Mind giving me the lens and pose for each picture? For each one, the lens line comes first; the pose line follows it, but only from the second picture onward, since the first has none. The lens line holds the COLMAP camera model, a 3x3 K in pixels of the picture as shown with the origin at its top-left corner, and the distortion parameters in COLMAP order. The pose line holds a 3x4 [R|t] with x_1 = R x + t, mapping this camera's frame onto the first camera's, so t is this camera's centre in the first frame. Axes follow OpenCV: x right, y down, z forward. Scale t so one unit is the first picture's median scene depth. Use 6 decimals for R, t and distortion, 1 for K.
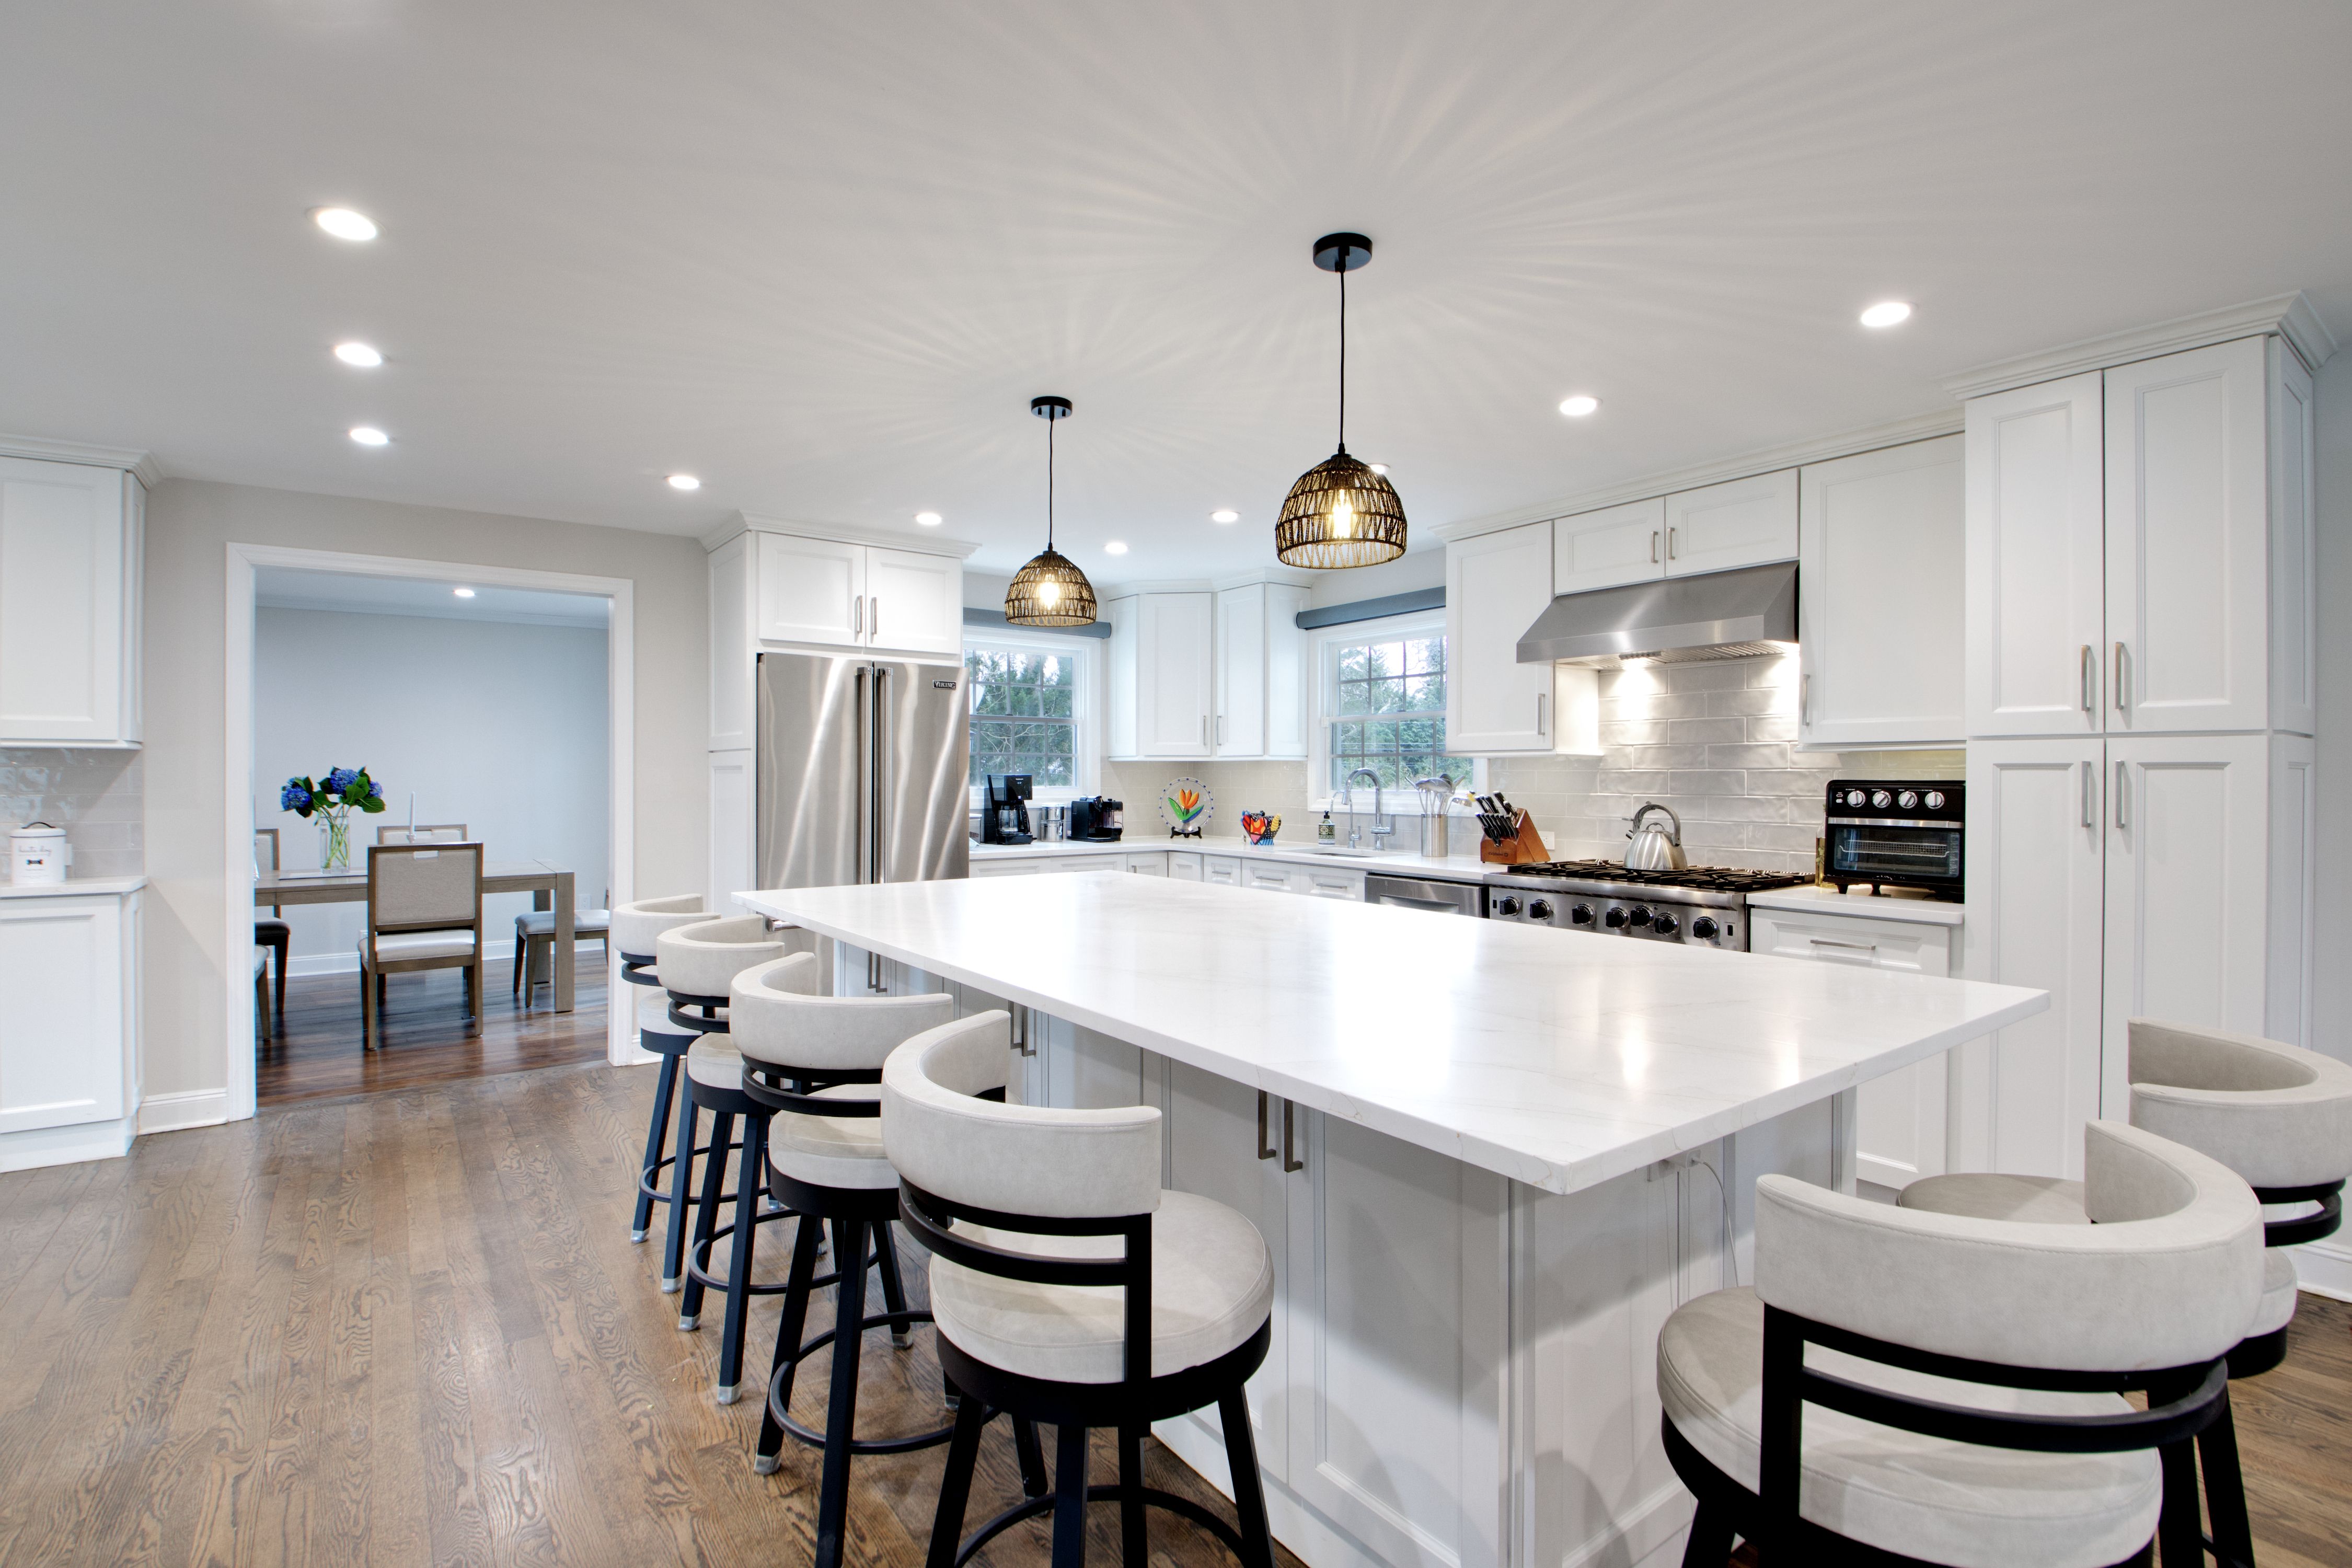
lens RADIAL K [[1105.3, 0, 1176.4], [0, 1105.3, 777.3], [0, 0, 1]] dist [0.016996, -0.027998]
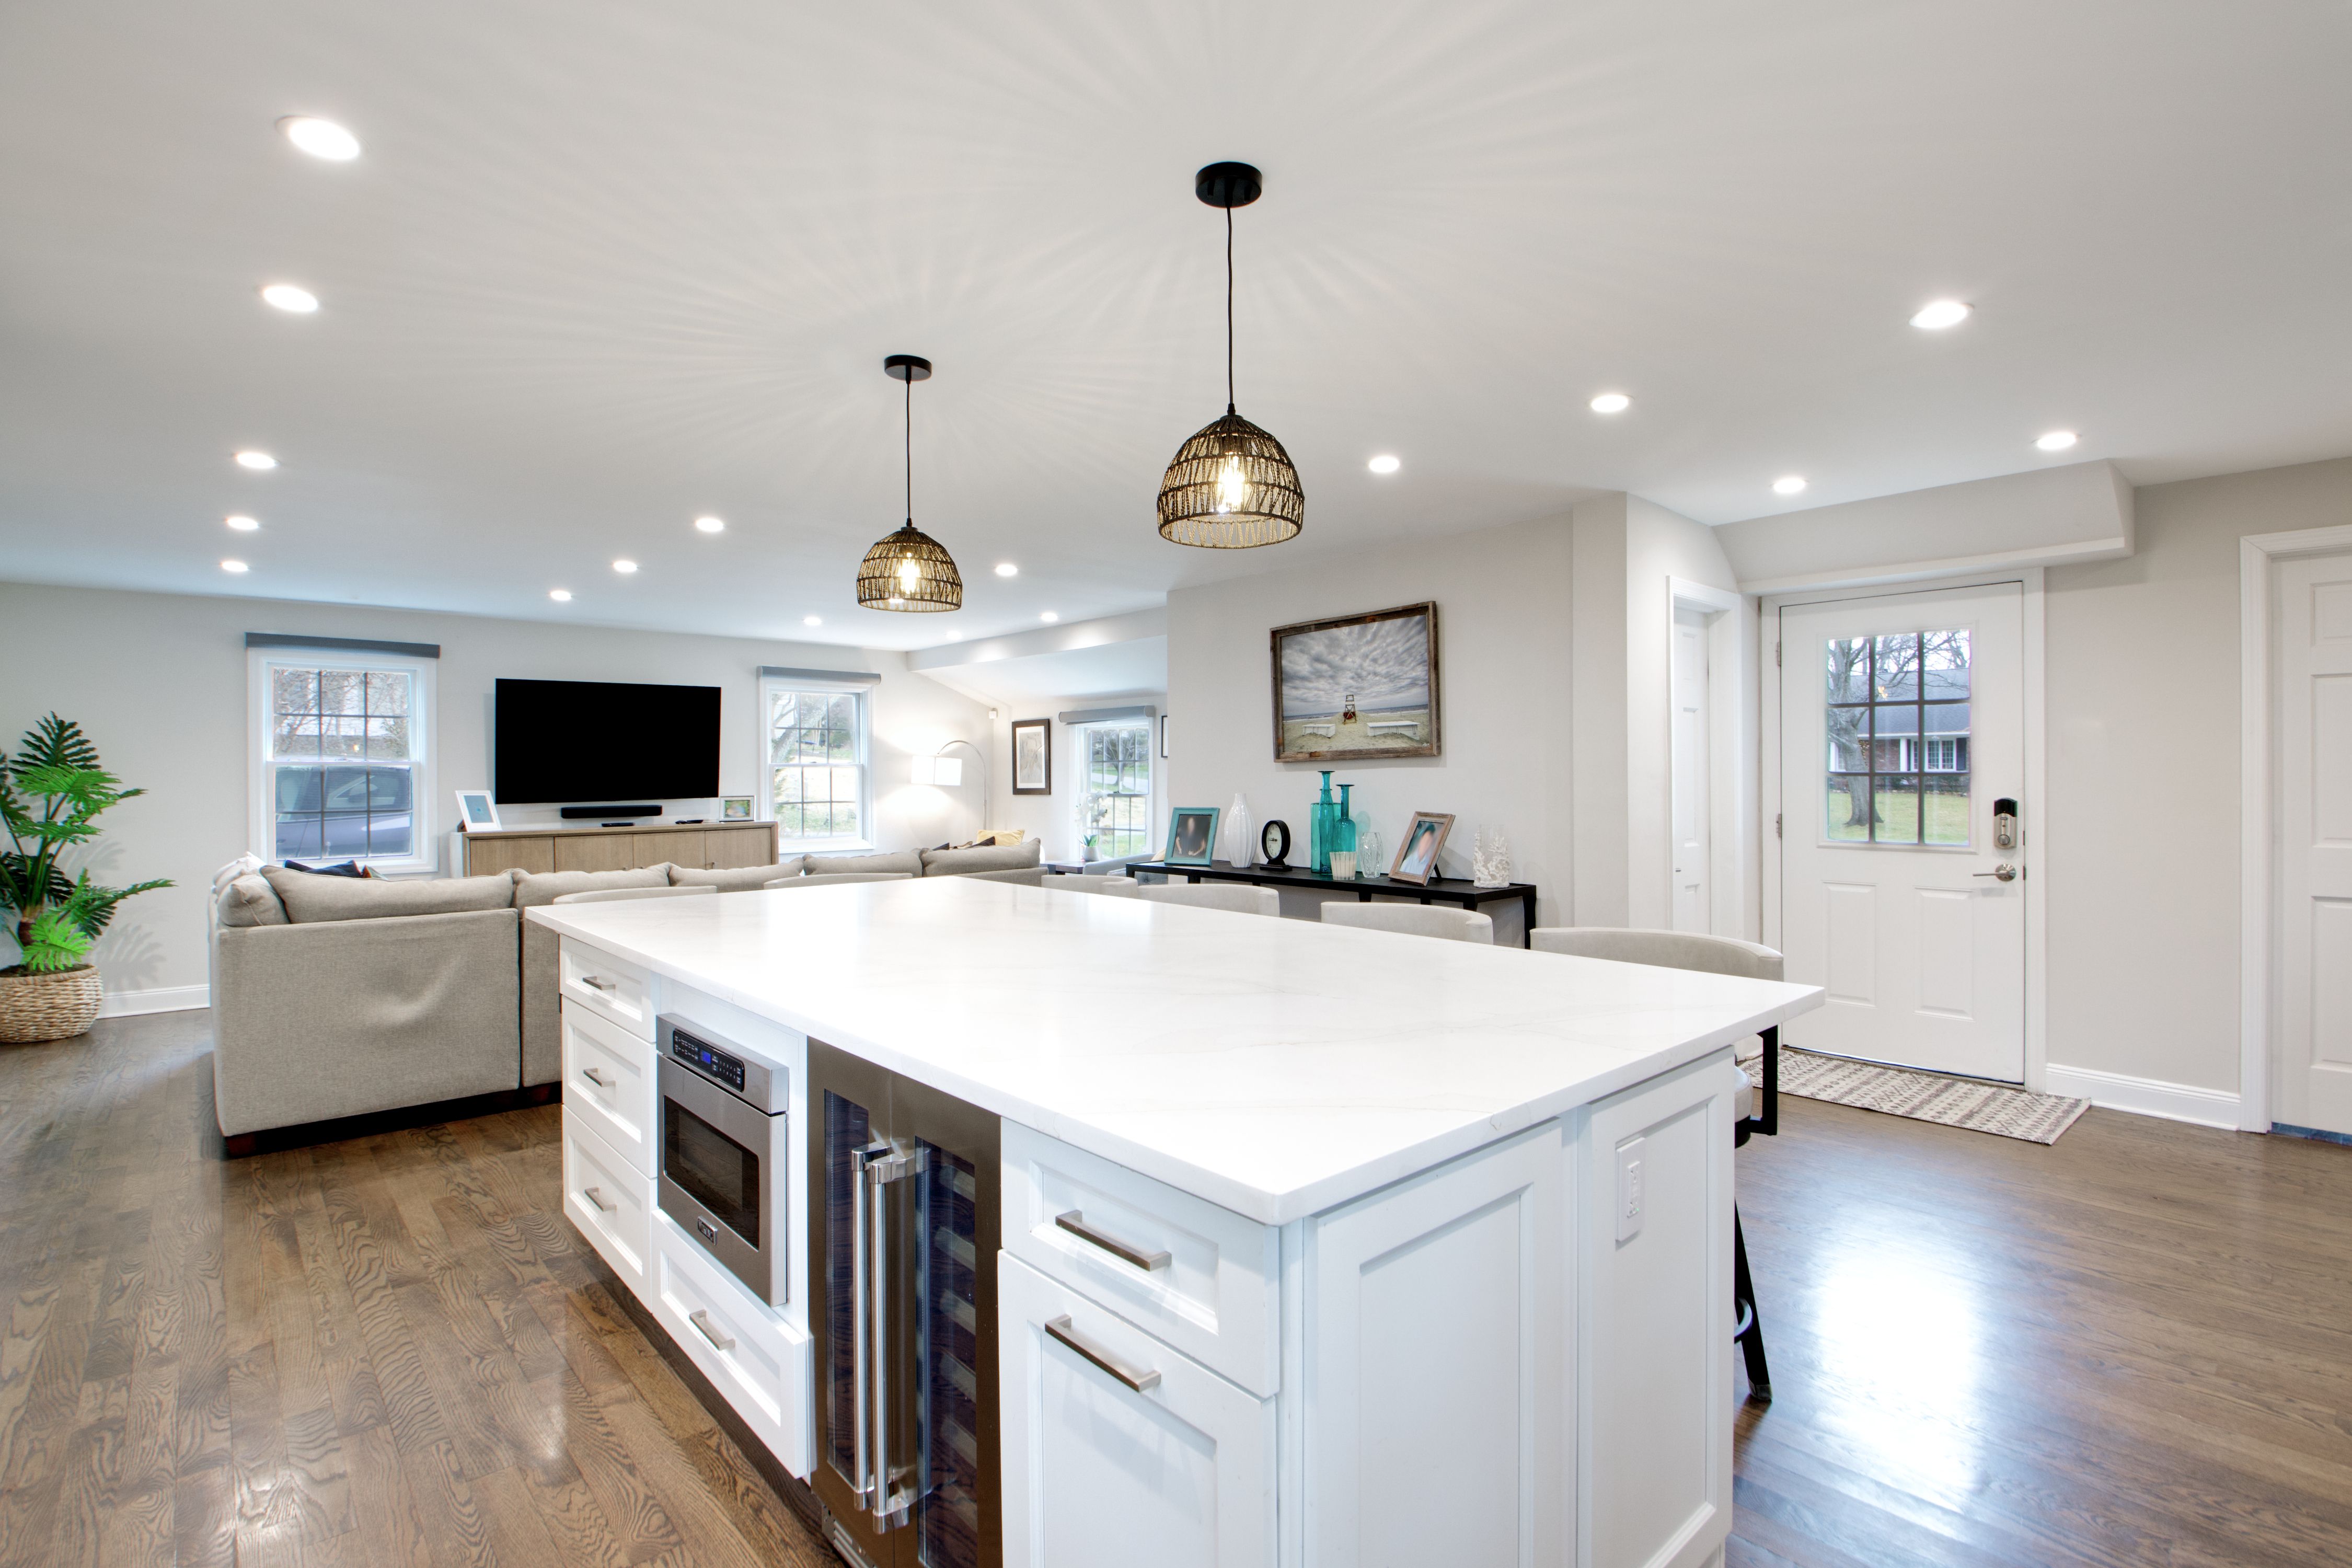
lens RADIAL K [[1105.3, 0, 1176.4], [0, 1105.3, 777.3], [0, 0, 1]] dist [0.016996, -0.027998]
pose [[-0.994593, 0.002983, -0.103803, -0.014857], [0.002444, 0.999983, 0.005313, -0.006163], [0.103817, 0.005031, -0.994584, 1.173556]]
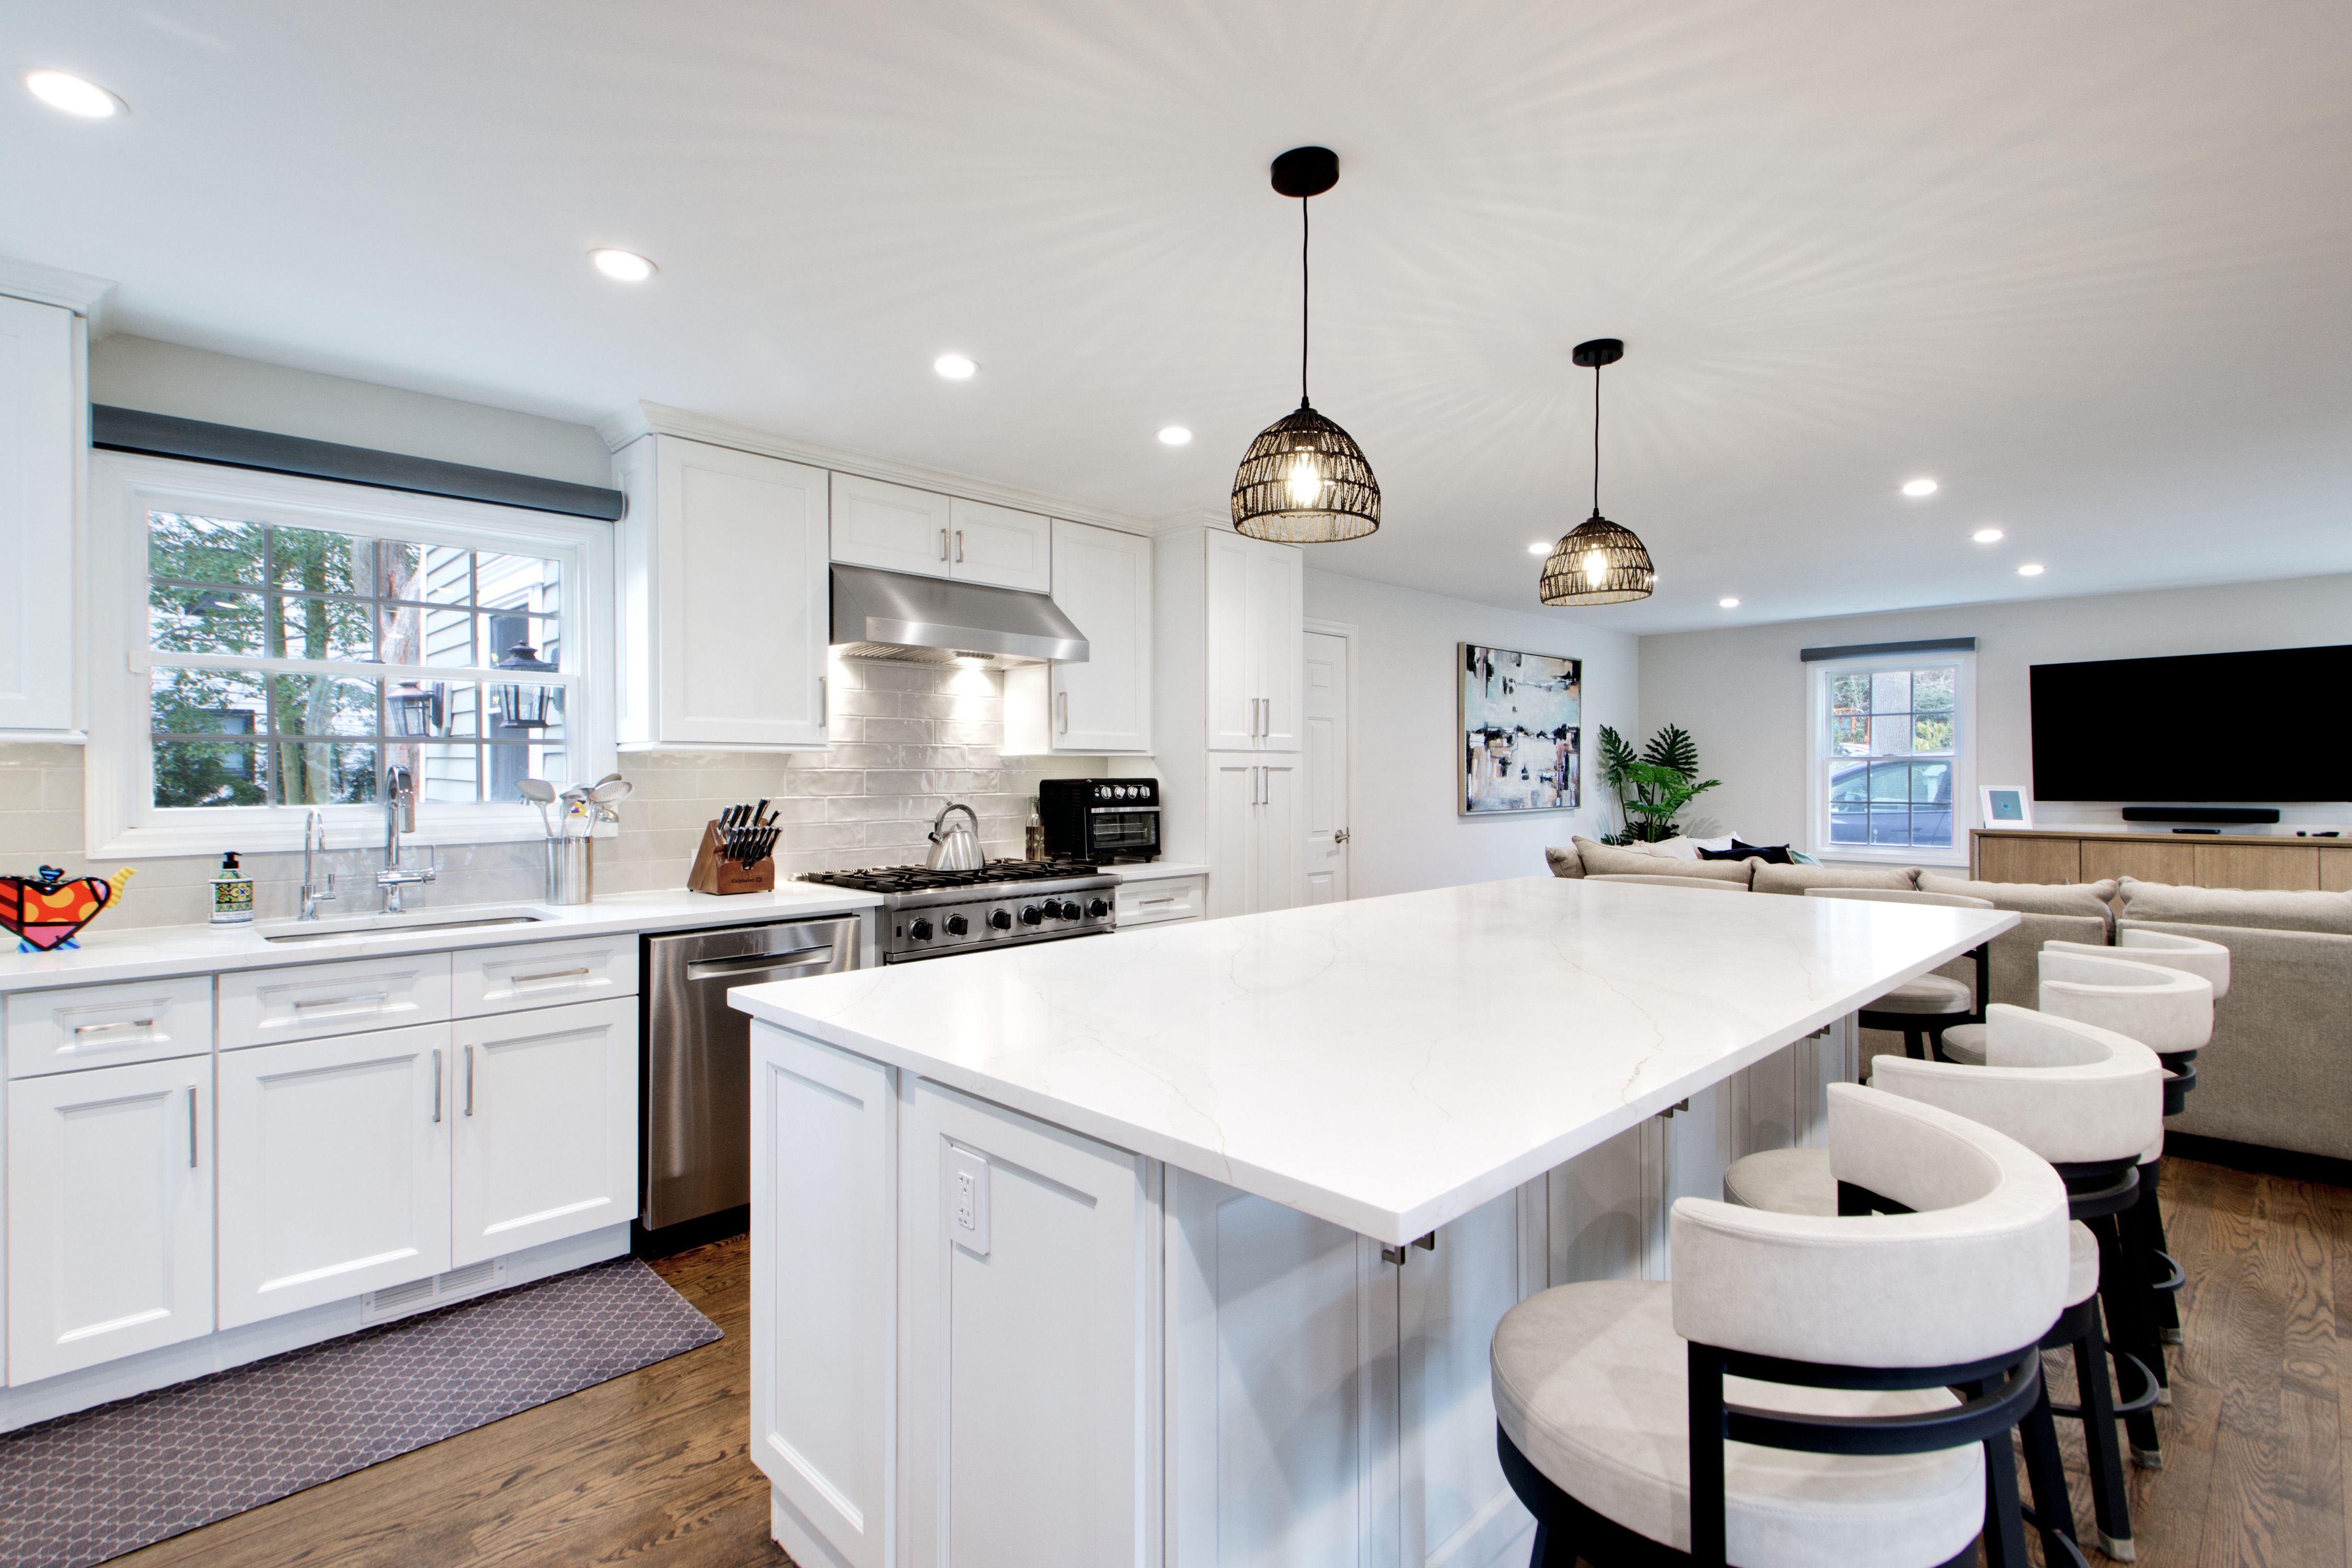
lens RADIAL K [[1107.2, 0, 1179.6], [0, 1107.2, 777.4], [0, 0, 1]] dist [0.049678, -0.028062]
pose [[-0.161890, -0.005012, 0.986796, -0.517514], [0.002700, 0.999981, 0.005522, -0.004208], [-0.986805, 0.003558, -0.161873, 0.850382]]
